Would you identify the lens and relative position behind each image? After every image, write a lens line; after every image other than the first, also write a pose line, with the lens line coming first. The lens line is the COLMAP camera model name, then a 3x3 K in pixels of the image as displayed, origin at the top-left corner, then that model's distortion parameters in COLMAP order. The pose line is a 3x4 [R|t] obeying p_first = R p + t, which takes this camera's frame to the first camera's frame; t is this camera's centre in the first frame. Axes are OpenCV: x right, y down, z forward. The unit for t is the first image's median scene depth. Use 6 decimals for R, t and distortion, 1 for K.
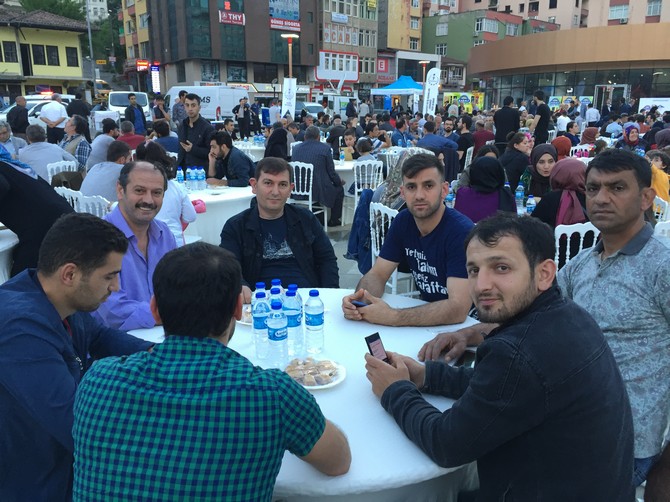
lens RADIAL K [[571.8, 0, 334.1], [0, 571.8, 243.7], [0, 0, 1]] dist [0.082861, -0.114749]
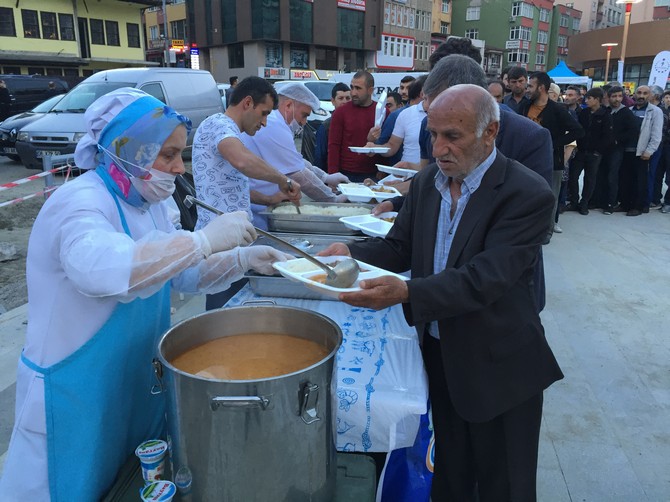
lens RADIAL K [[571.8, 0, 334.1], [0, 571.8, 243.7], [0, 0, 1]] dist [0.082861, -0.114749]
pose [[0.996219, -0.016027, 0.085391, -0.185888], [0.014359, 0.999695, 0.020117, -0.030930], [-0.085687, -0.018815, 0.996144, 0.118080]]
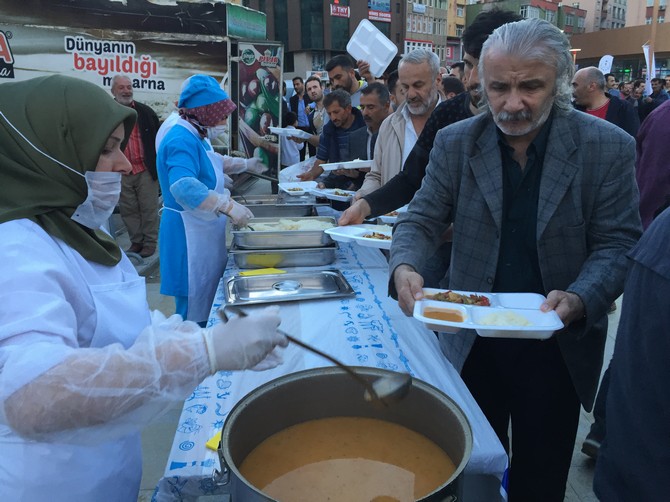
lens RADIAL K [[569.2, 0, 333.5], [0, 569.2, 249.3], [0, 0, 1]] dist [0.076982, -0.101610]
pose [[0.998493, -0.029543, 0.046250, -0.224978], [0.028013, 0.999050, 0.033394, 0.013789], [-0.047192, -0.032048, 0.998372, -0.069467]]
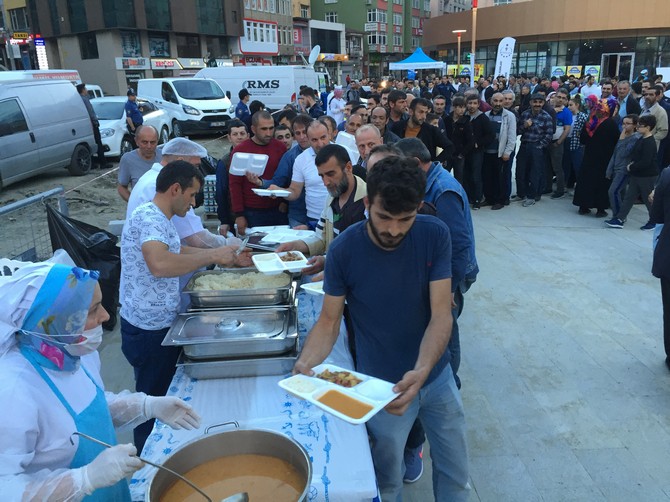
lens RADIAL K [[569.2, 0, 333.5], [0, 569.2, 249.3], [0, 0, 1]] dist [0.076982, -0.101610]
pose [[0.952044, -0.115900, 0.283161, -0.189011], [0.099537, 0.992458, 0.071556, -0.038232], [-0.289318, -0.039940, 0.956399, 0.115897]]
